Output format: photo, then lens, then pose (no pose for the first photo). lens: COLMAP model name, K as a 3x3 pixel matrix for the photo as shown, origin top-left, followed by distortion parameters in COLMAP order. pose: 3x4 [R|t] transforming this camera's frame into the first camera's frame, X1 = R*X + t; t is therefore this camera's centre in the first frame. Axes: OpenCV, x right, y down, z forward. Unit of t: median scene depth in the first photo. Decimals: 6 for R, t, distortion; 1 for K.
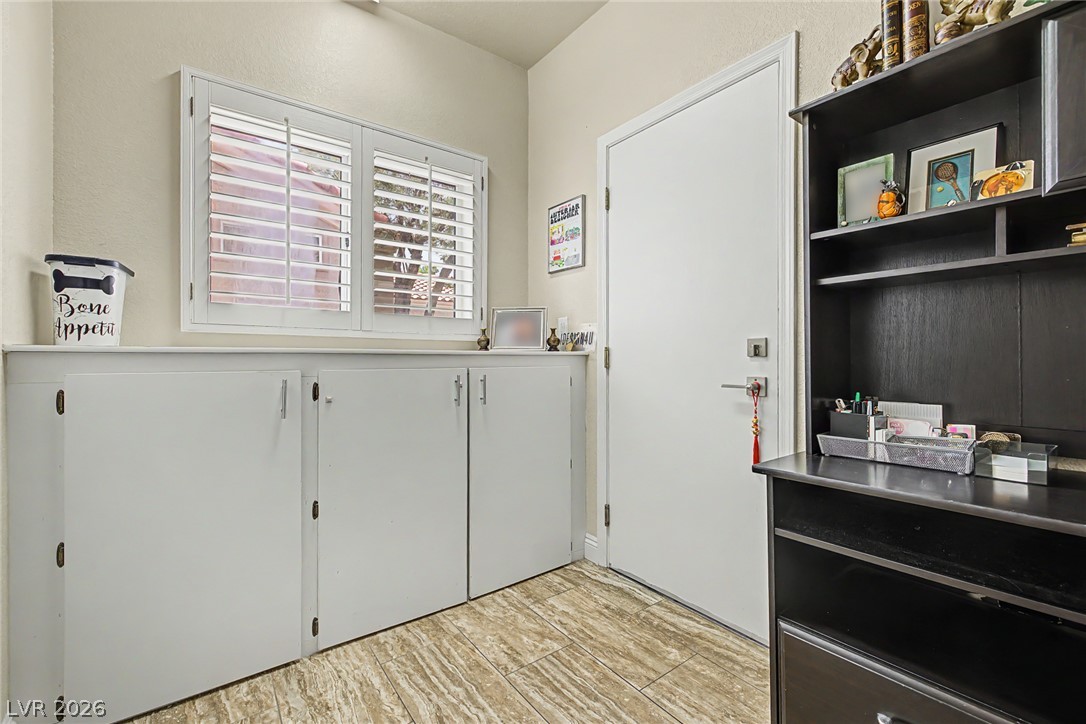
lens RADIAL K [[457.4, 0, 539.5], [0, 457.4, 361.0], [0, 0, 1]] dist [0.007824, -0.000647]
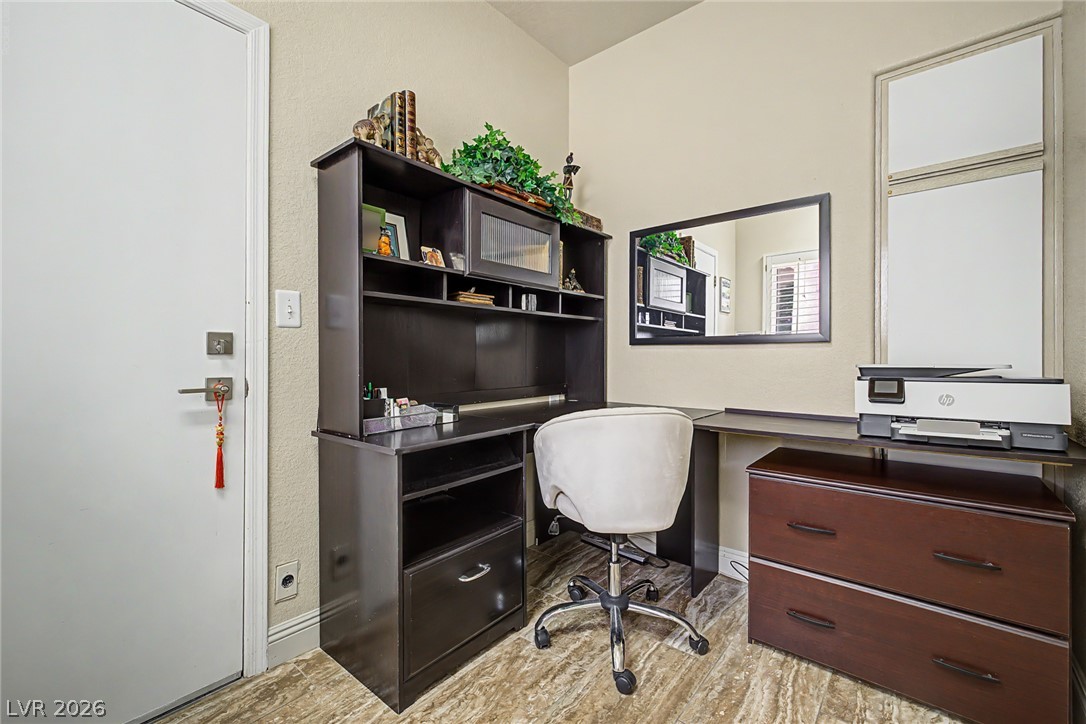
lens RADIAL K [[435.5, 0, 546.9], [0, 435.5, 352.6], [0, 0, 1]] dist [-0.016511, -0.000035]
pose [[-0.236839, 0.007791, 0.971518, -0.467812], [0.003244, 0.999969, -0.007228, -0.003636], [-0.971543, 0.001439, -0.236857, 0.624015]]
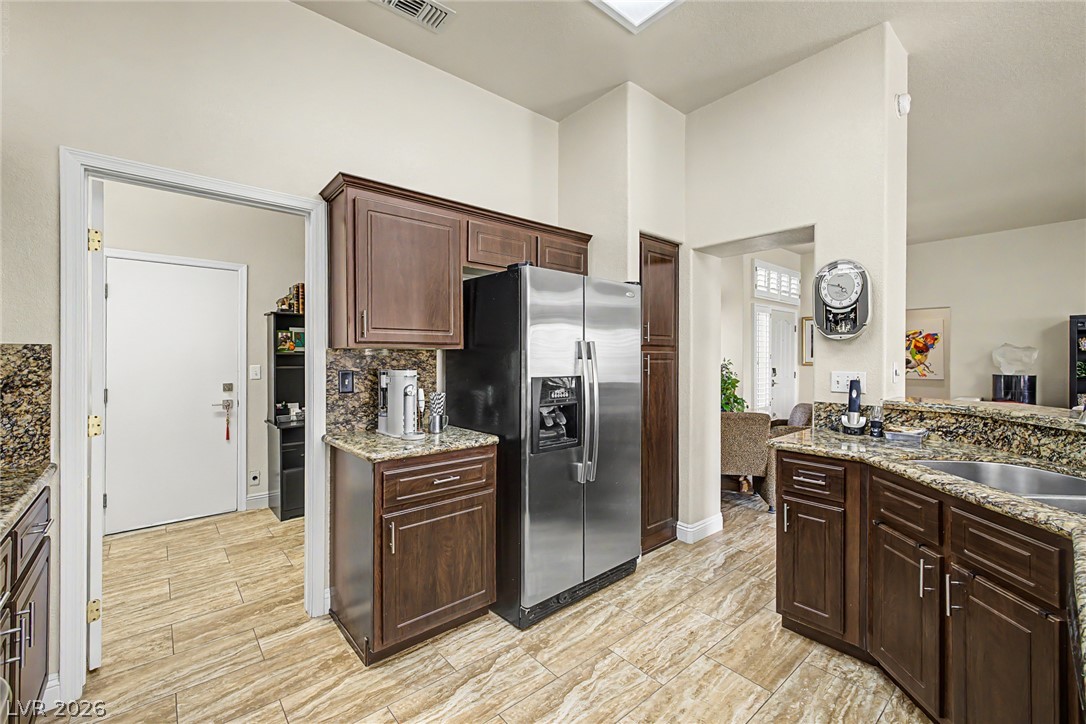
lens RADIAL K [[457.4, 0, 541.1], [0, 457.4, 357.6], [0, 0, 1]] dist [0.007824, -0.000647]
pose [[-0.073860, 0.000164, 0.997269, -2.095361], [0.000277, 1.000000, -0.000144, -0.189791], [-0.997269, 0.000266, -0.073860, -0.455696]]
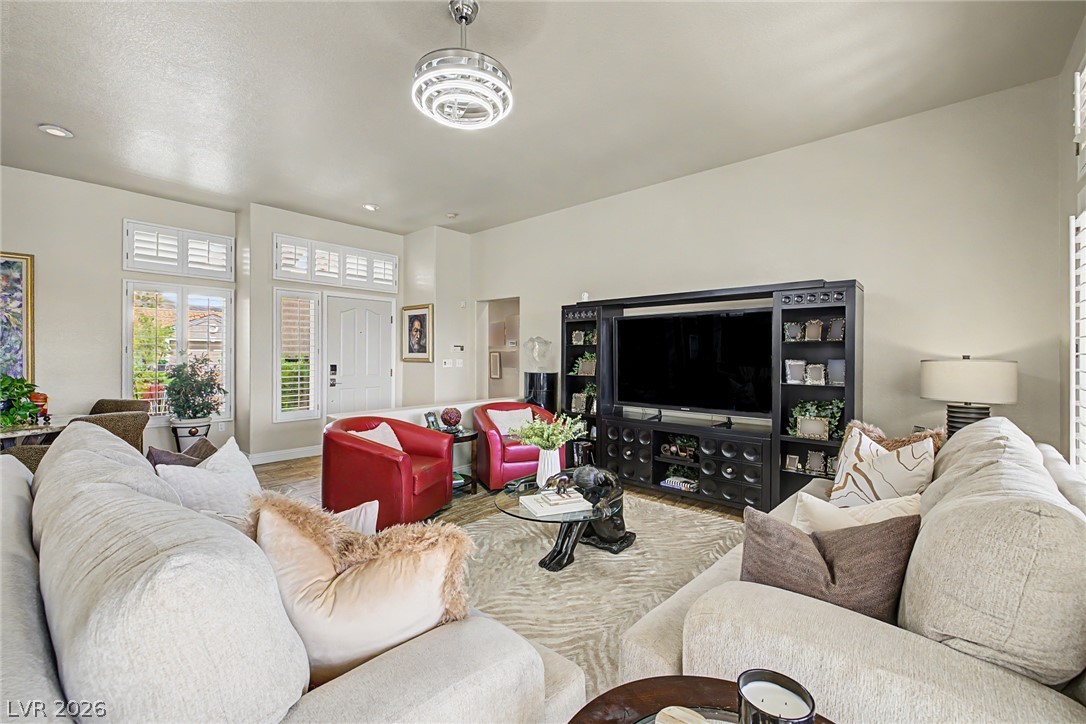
lens RADIAL K [[457.4, 0, 536.1], [0, 457.4, 356.6], [0, 0, 1]] dist [0.007824, -0.000647]
pose [[-0.207893, -0.005355, 0.978137, -1.875783], [-0.002414, 0.999985, 0.004961, -0.178936], [-0.978149, -0.001330, -0.207903, -3.919055]]
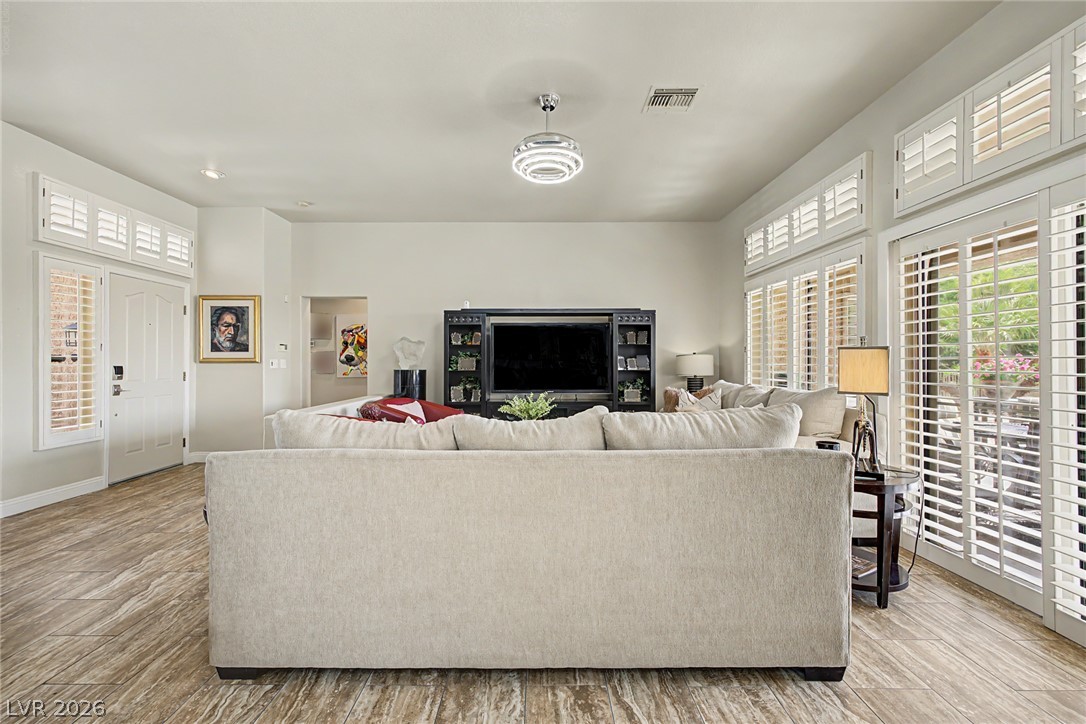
lens RADIAL K [[457.4, 0, 541.8], [0, 457.4, 361.1], [0, 0, 1]] dist [0.007824, -0.000647]
pose [[-0.809293, 0.002321, 0.587401, -1.579236], [0.002435, 0.999997, -0.000596, -0.110766], [-0.587400, 0.000948, -0.809296, -2.306247]]
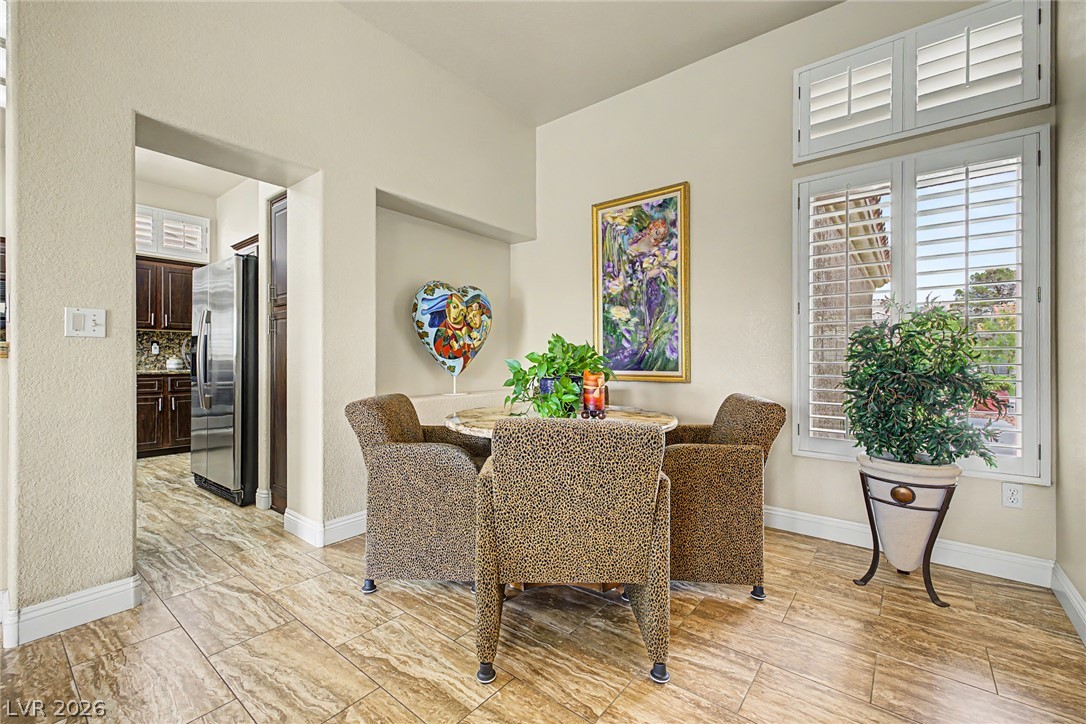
lens RADIAL K [[457.4, 0, 540.8], [0, 457.4, 355.4], [0, 0, 1]] dist [0.007824, -0.000647]
pose [[0.967142, 0.004934, 0.254187, 0.397629], [-0.002039, 0.999930, -0.011654, -0.008533], [-0.254227, 0.010752, 0.967085, -3.246626]]
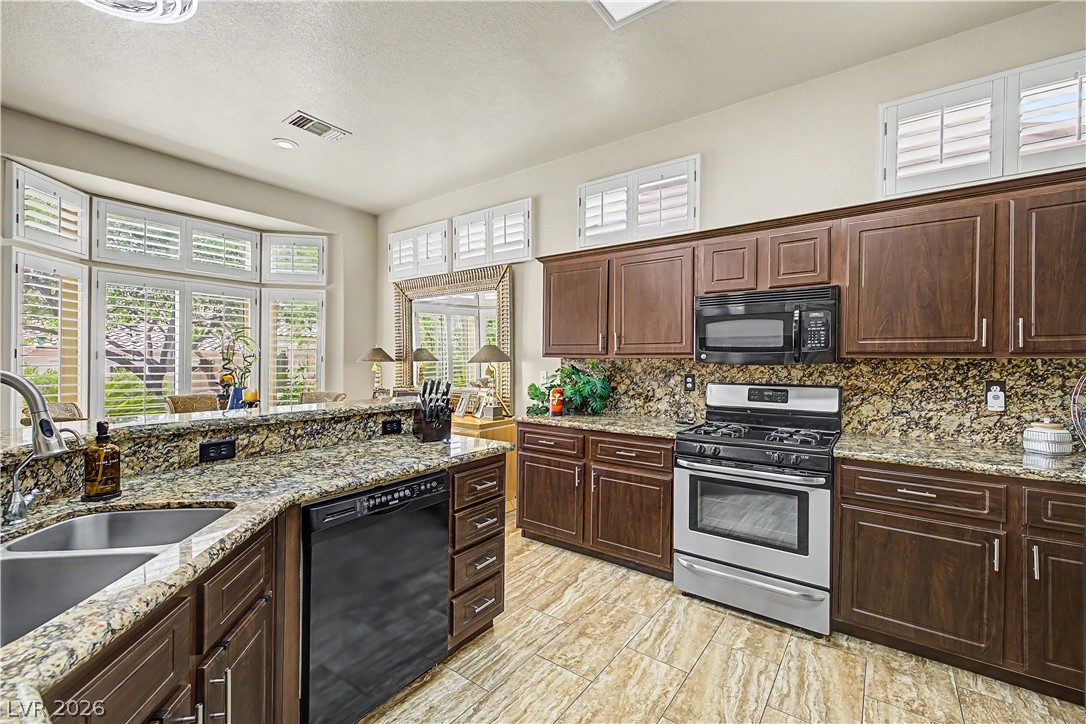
lens RADIAL K [[457.4, 0, 541.6], [0, 457.4, 364.7], [0, 0, 1]] dist [0.007824, -0.000647]
pose [[0.289814, 0.009878, -0.957032, -0.496001], [-0.011100, 0.999914, 0.006959, -0.194571], [0.957019, 0.008606, 0.289899, -1.078697]]
